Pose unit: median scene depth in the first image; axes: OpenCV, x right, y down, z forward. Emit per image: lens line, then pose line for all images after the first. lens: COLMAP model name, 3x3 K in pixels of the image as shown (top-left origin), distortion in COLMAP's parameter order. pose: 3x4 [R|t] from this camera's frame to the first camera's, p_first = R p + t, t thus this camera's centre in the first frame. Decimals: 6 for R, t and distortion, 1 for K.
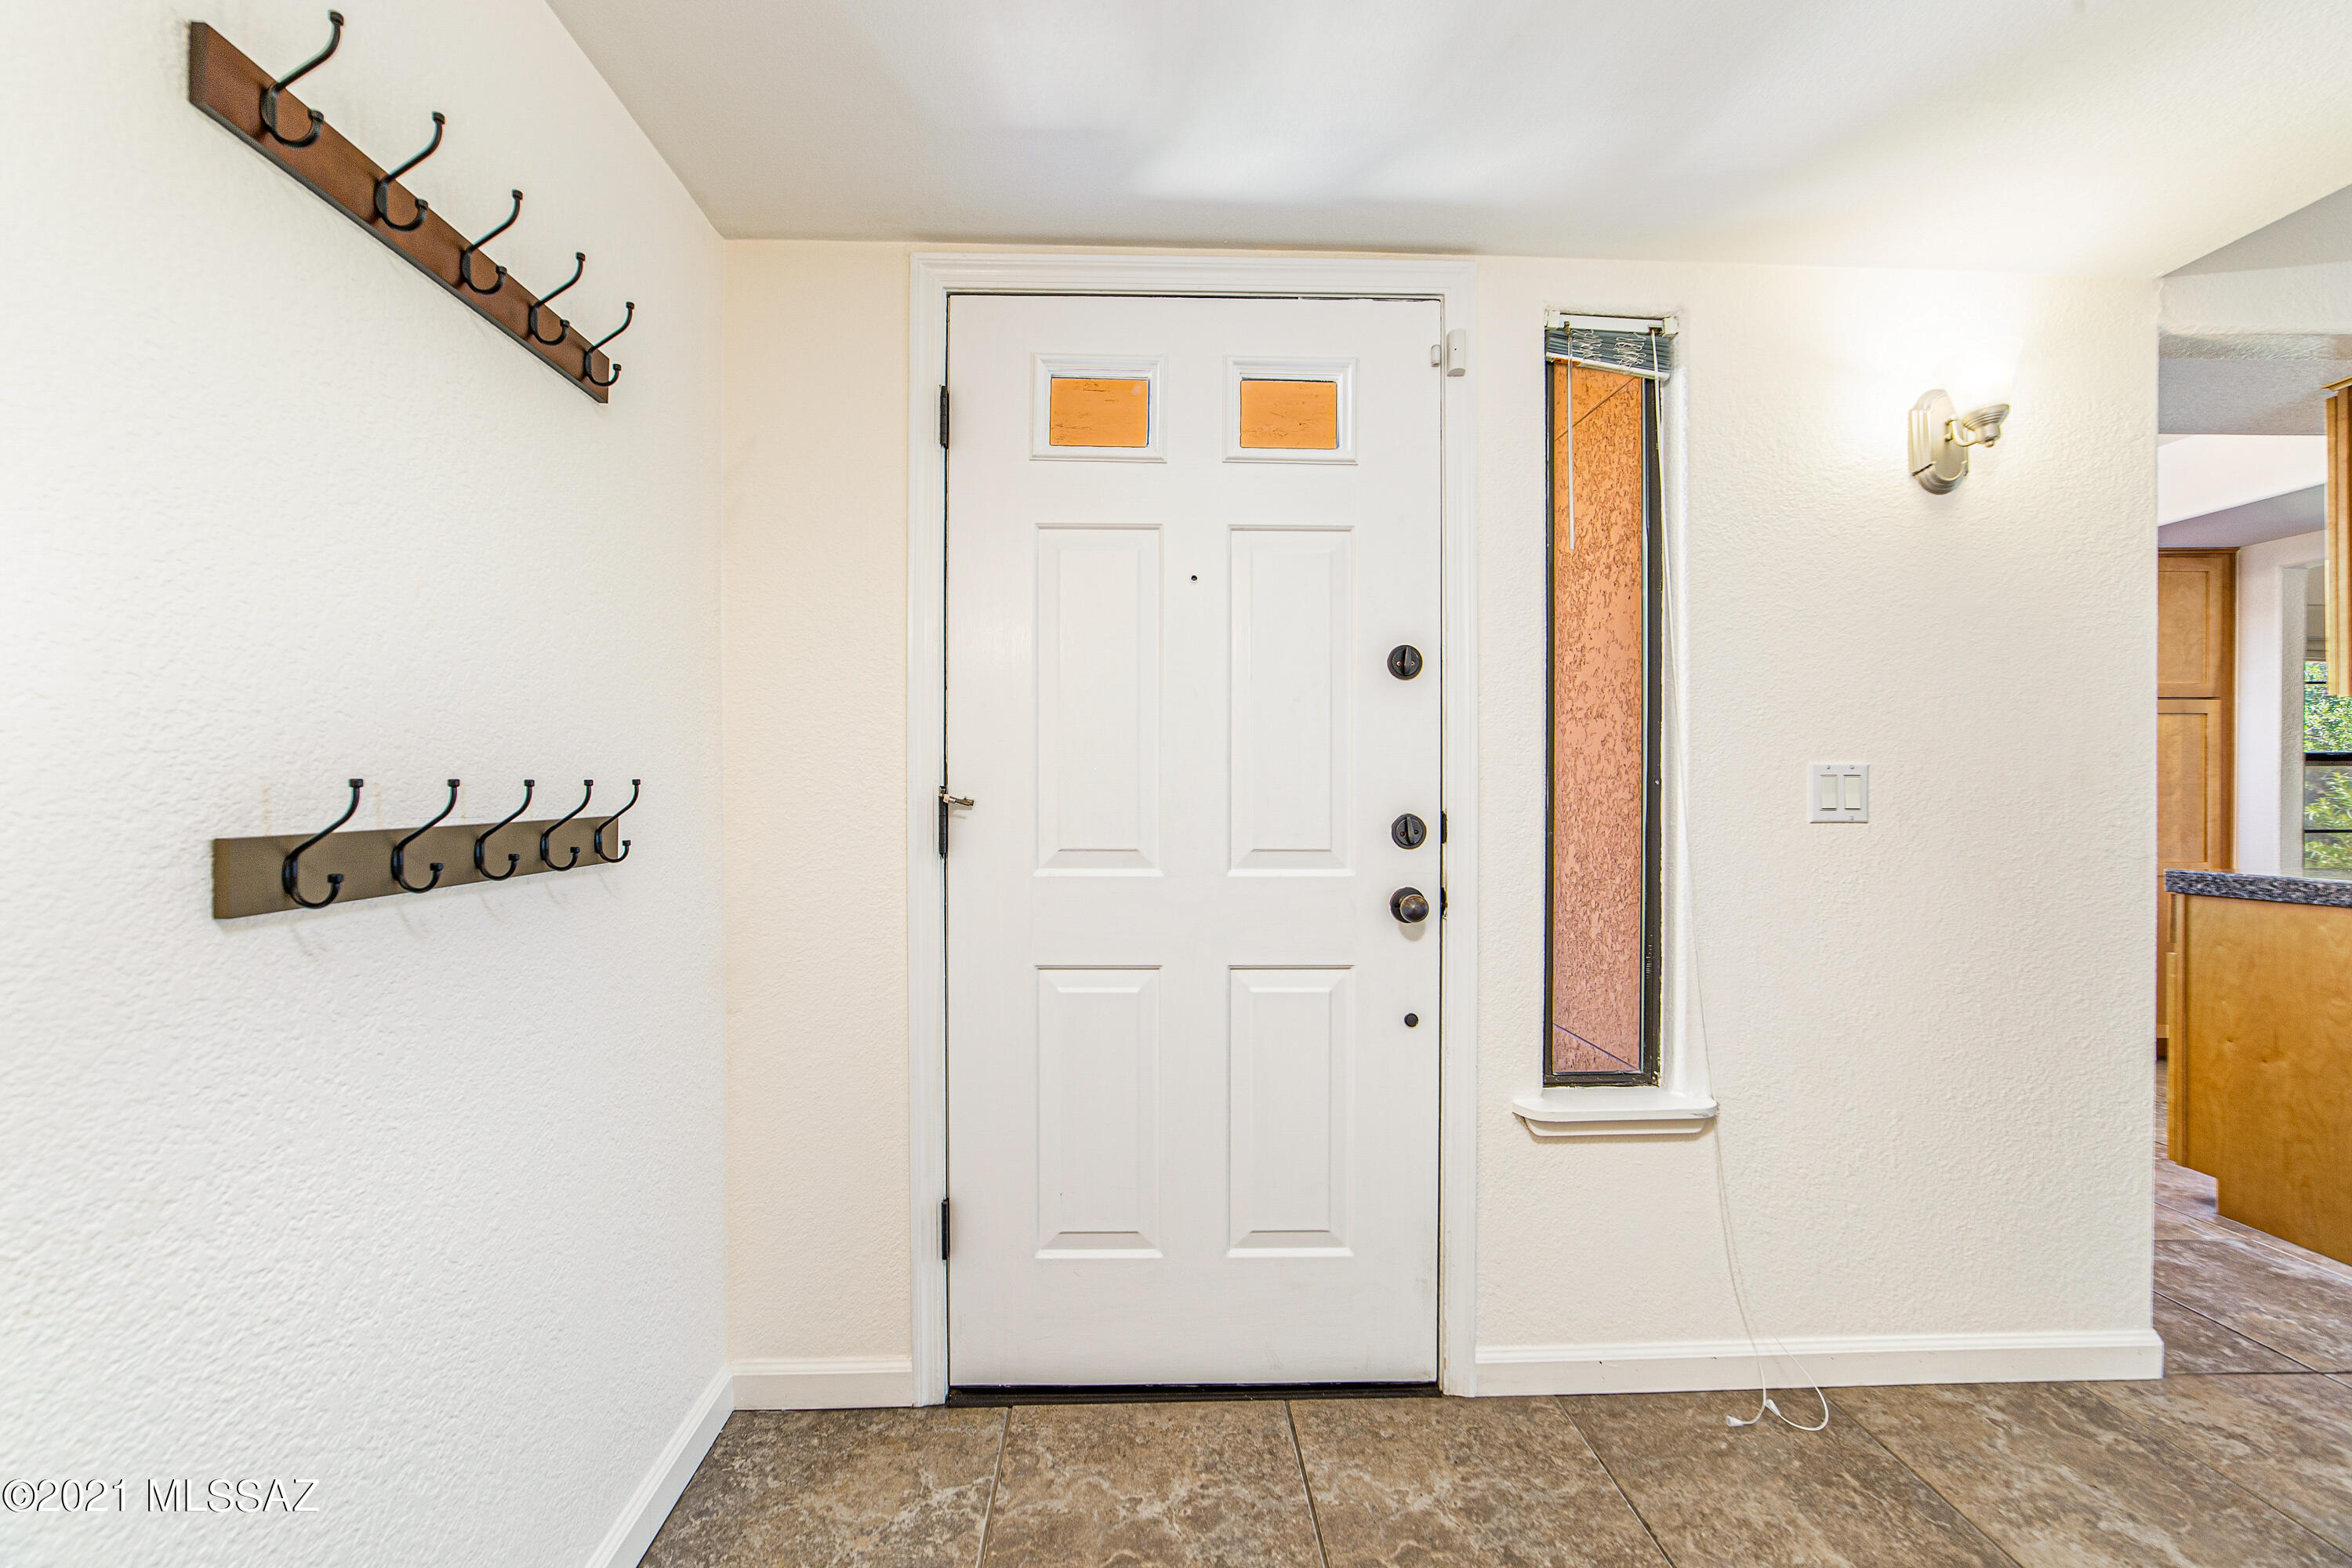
lens RADIAL K [[935.1, 0, 1176.0], [0, 935.1, 784.0], [0, 0, 1]] dist [-0.015043, 0.006190]
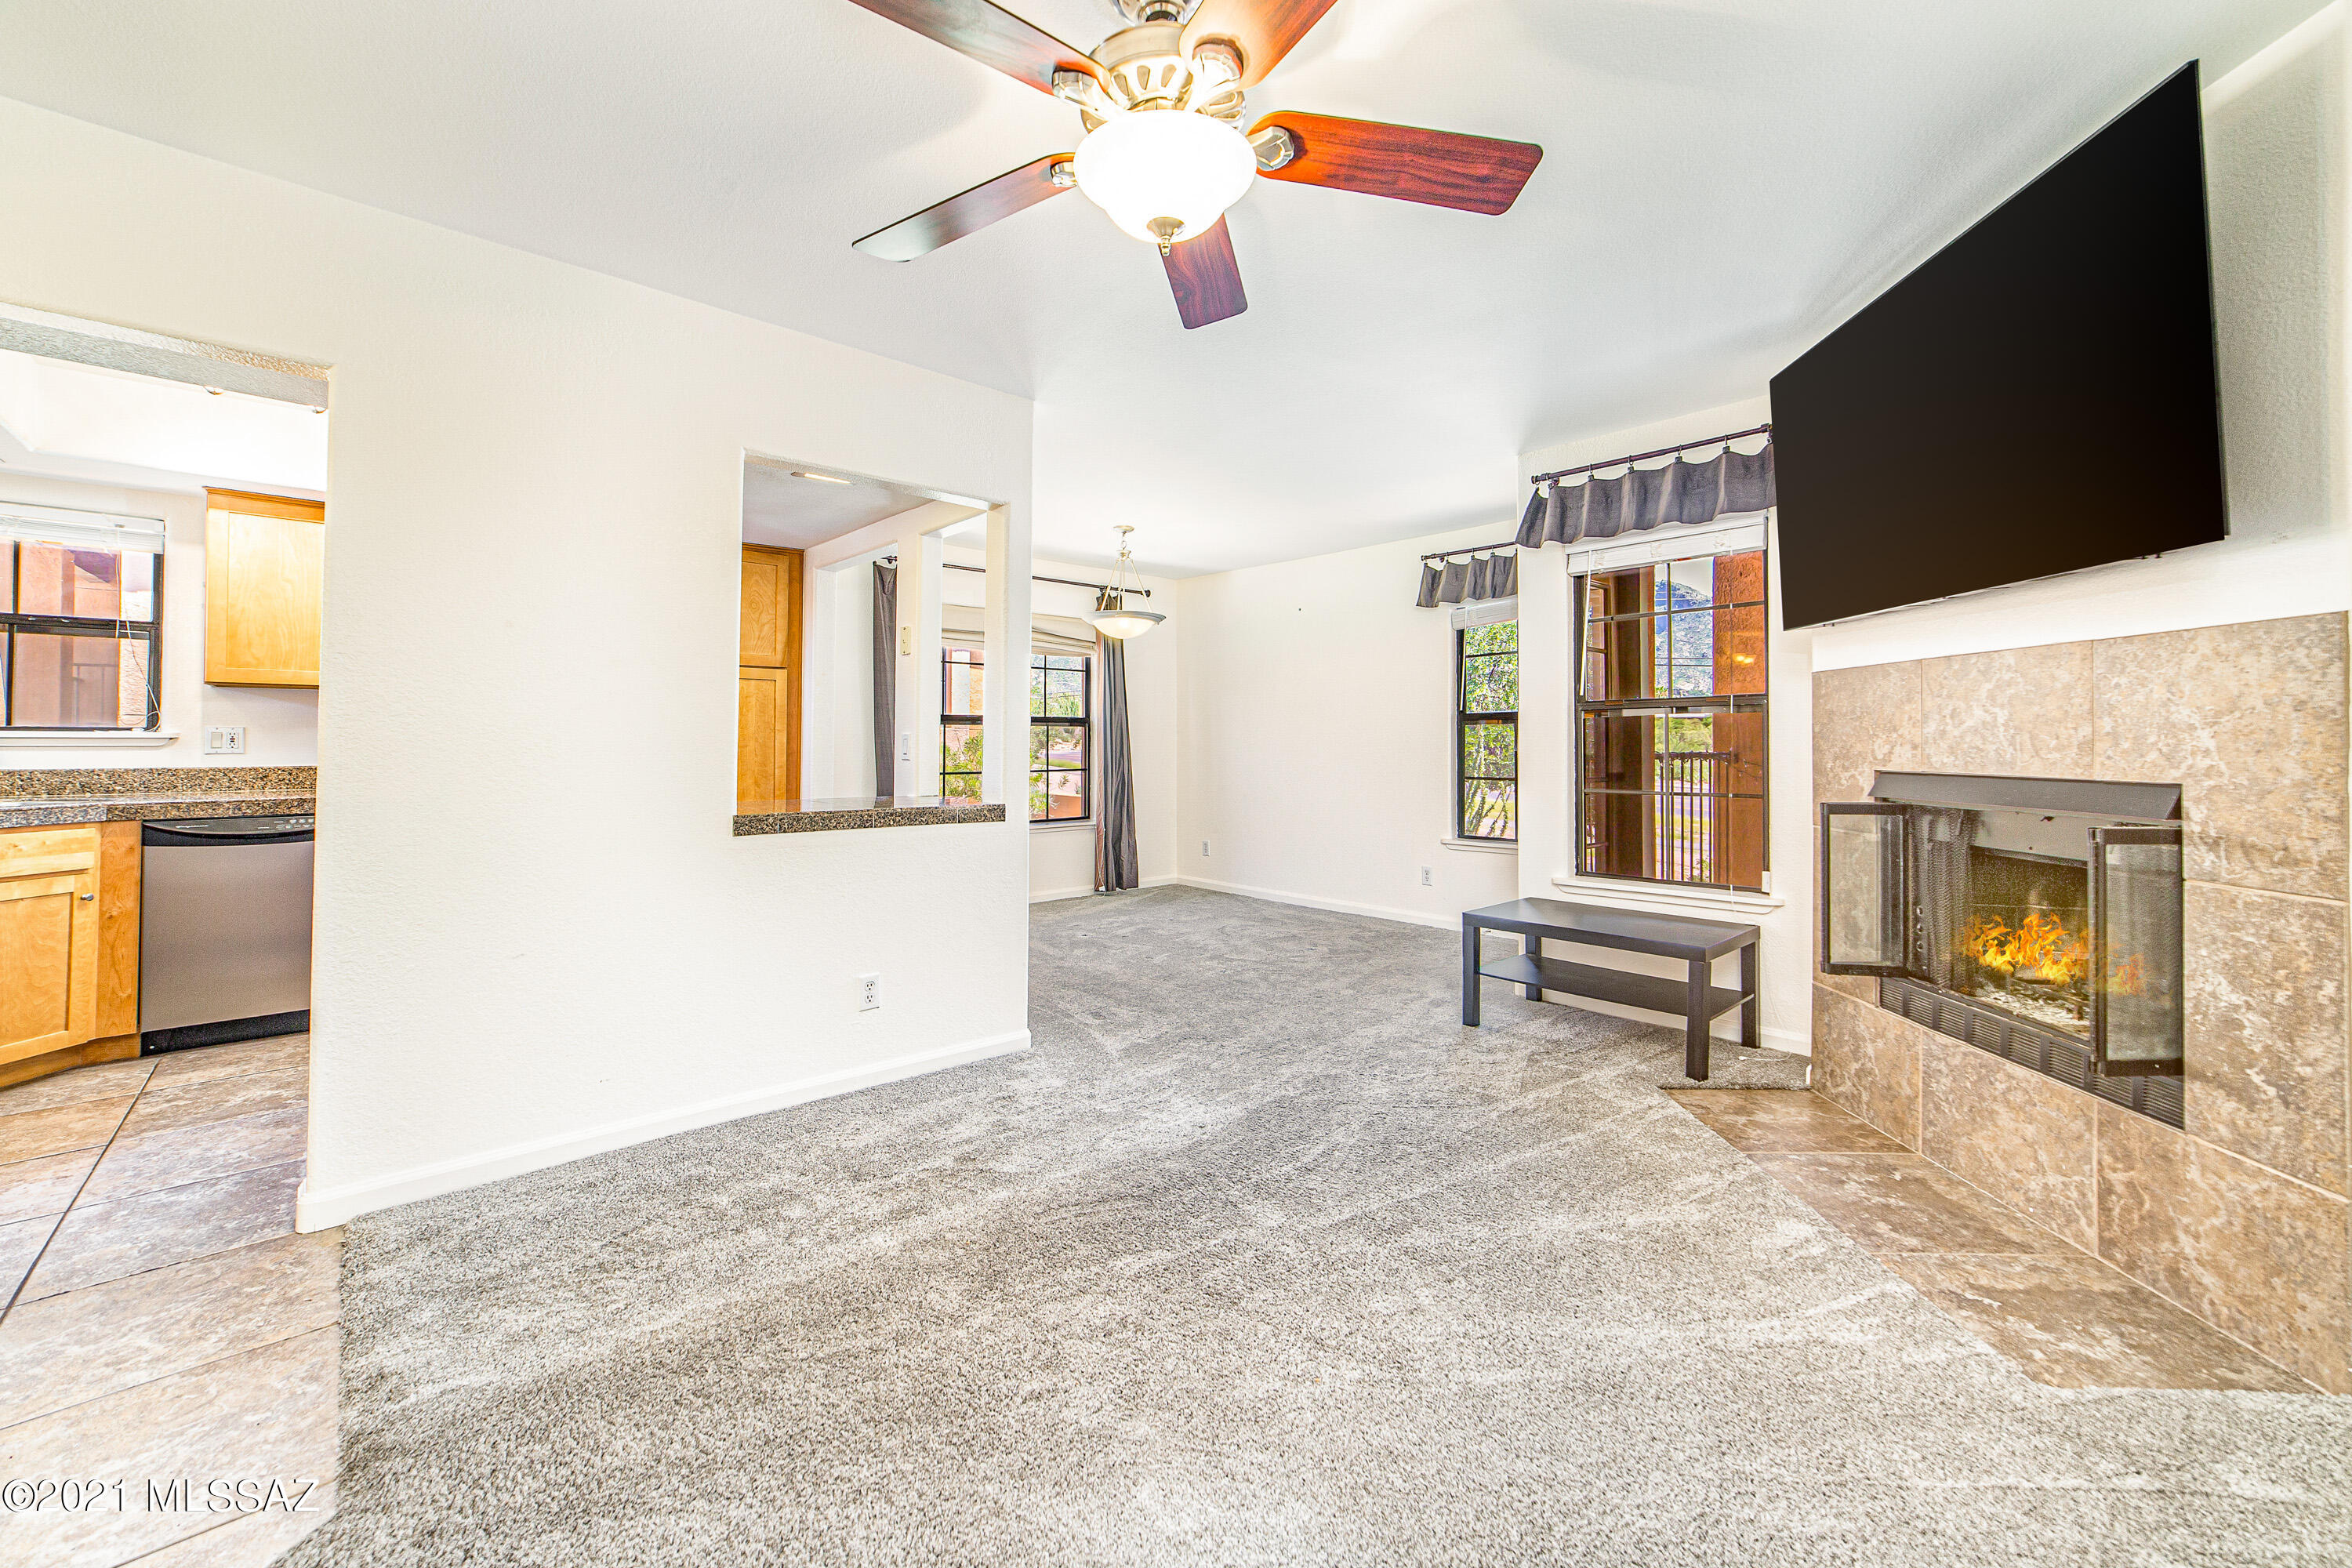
lens RADIAL K [[935.8, 0, 1174.4], [0, 935.8, 735.8], [0, 0, 1]] dist [-0.014980, 0.007048]
pose [[0.772244, 0.004716, 0.635309, 0.733795], [0.000278, 0.999970, -0.007761, 0.007018], [-0.635327, 0.006170, 0.772219, -0.294565]]
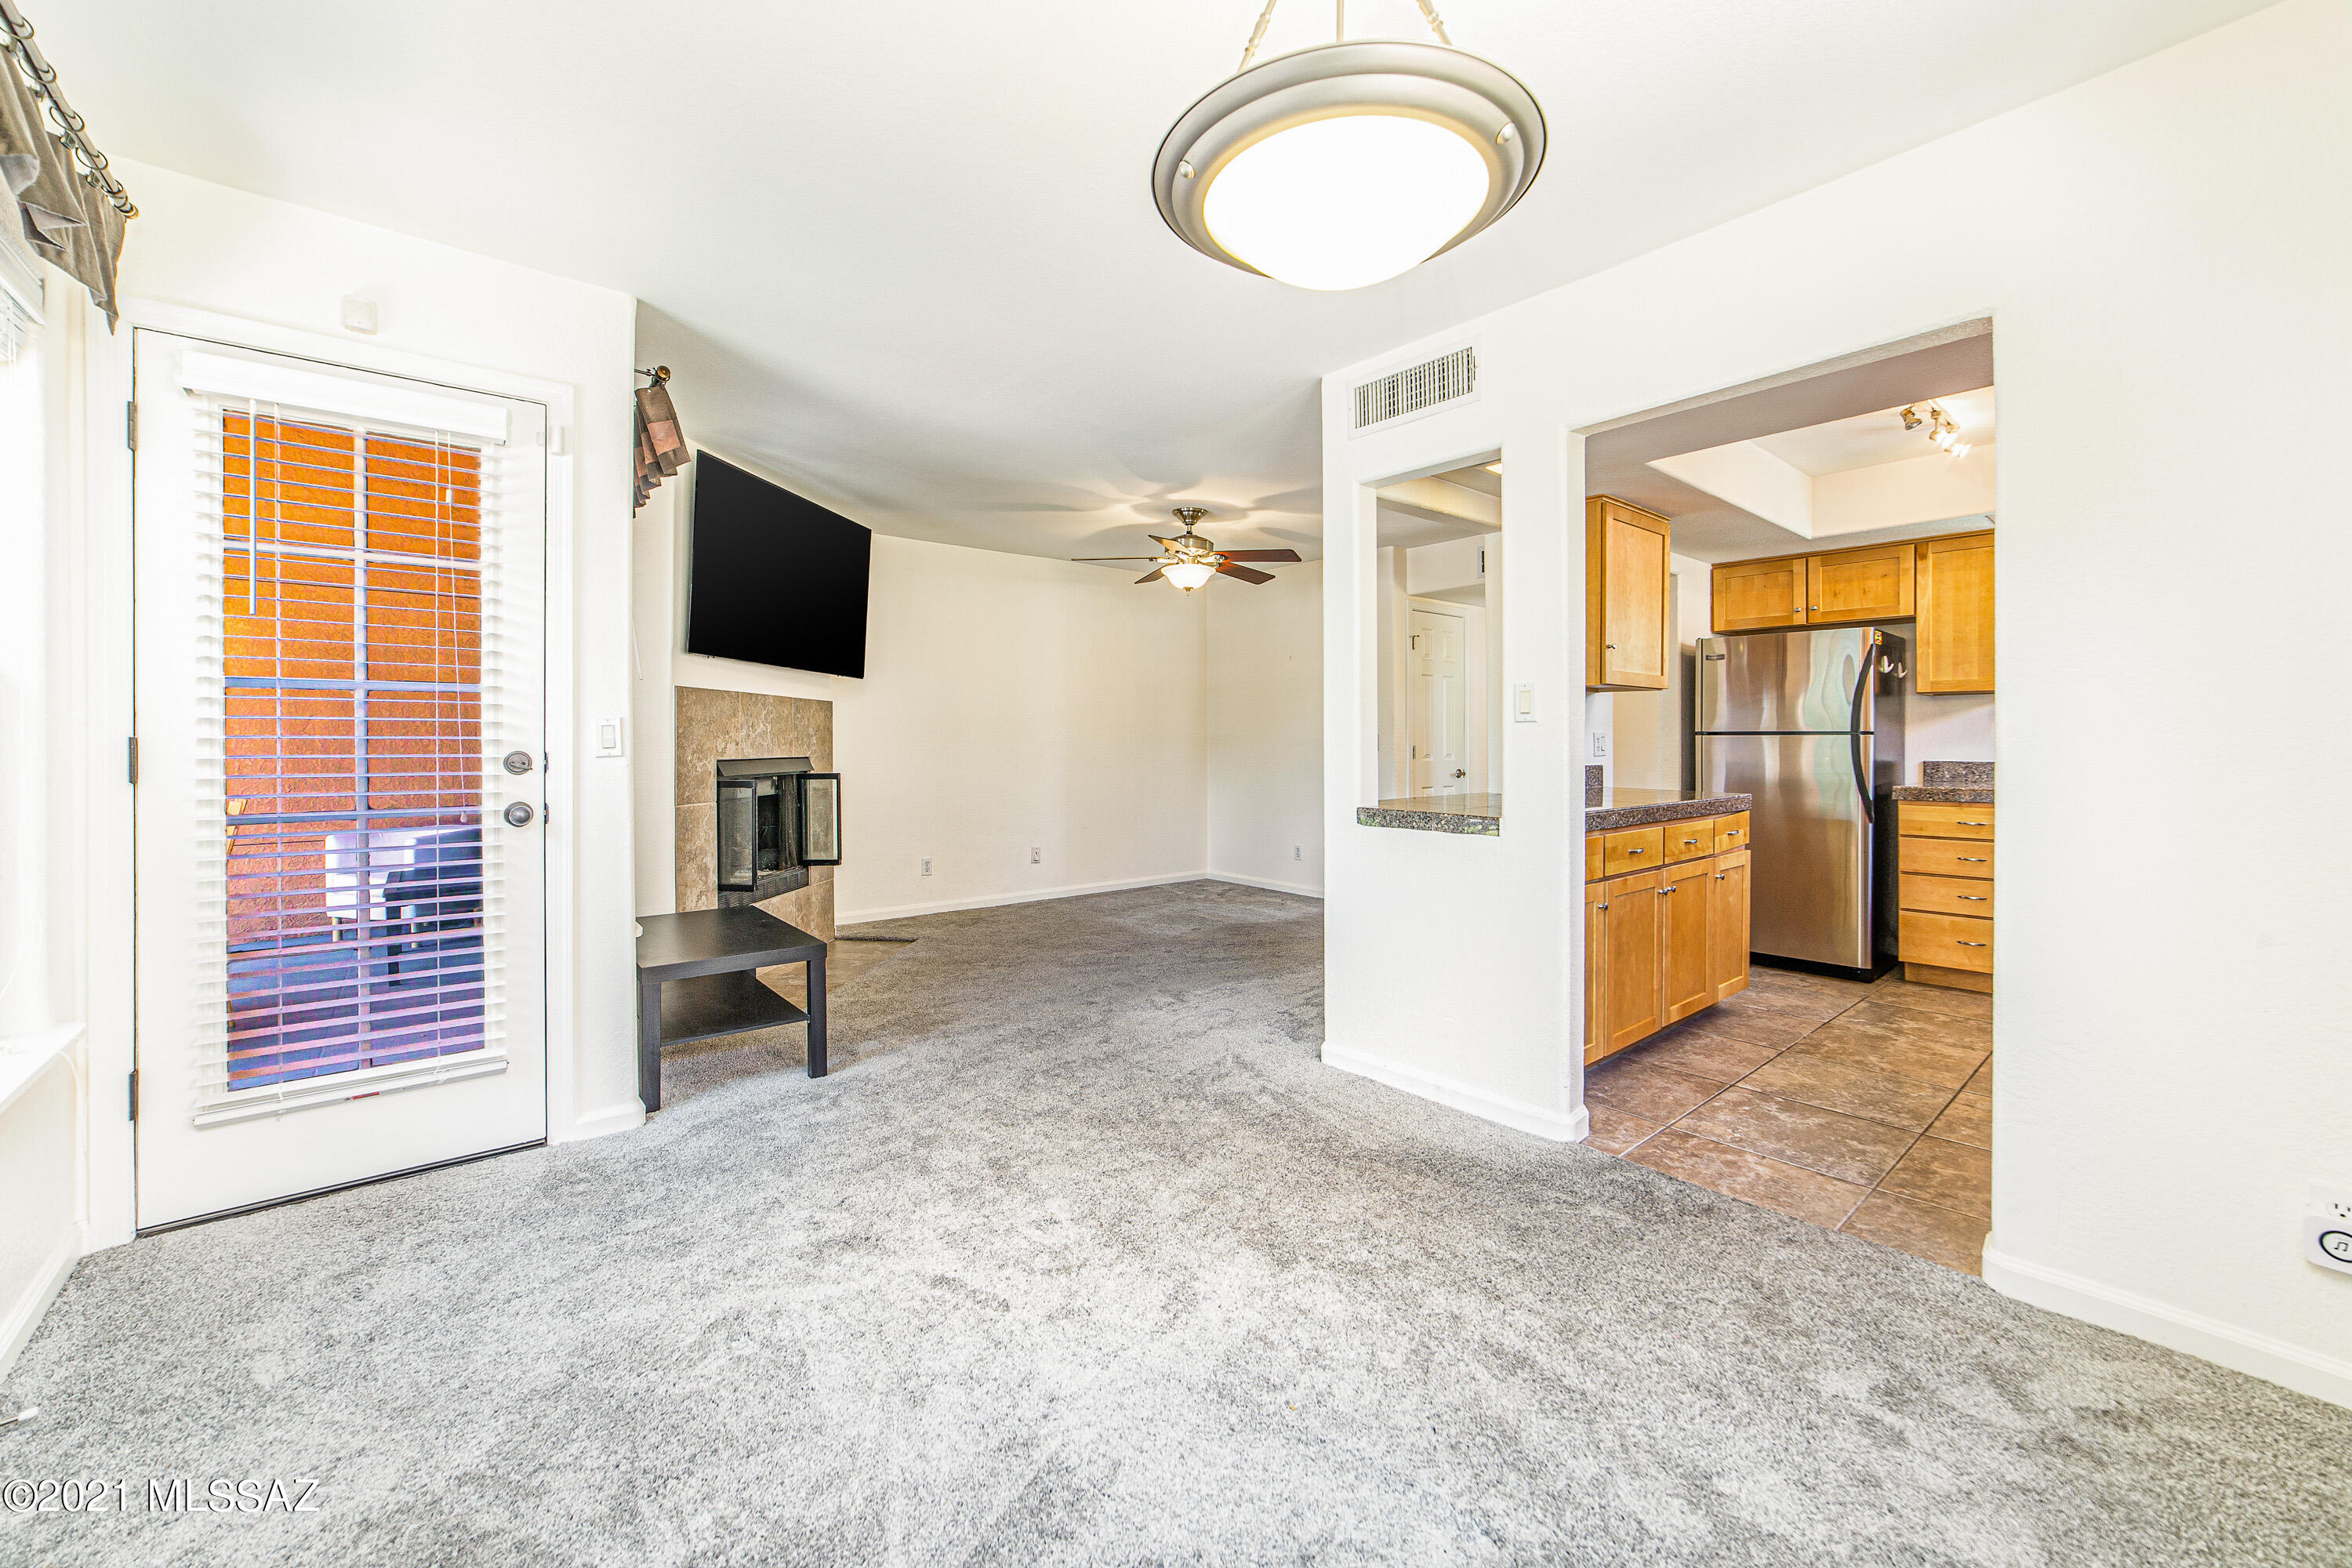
lens RADIAL K [[918.6, 0, 1182.7], [0, 918.6, 742.5], [0, 0, 1]] dist [-0.010132, 0.000028]
pose [[-0.788485, 0.000767, -0.615054, 1.831329], [-0.000731, 0.999997, 0.002184, 0.005664], [0.615054, 0.002172, -0.788482, 1.089725]]
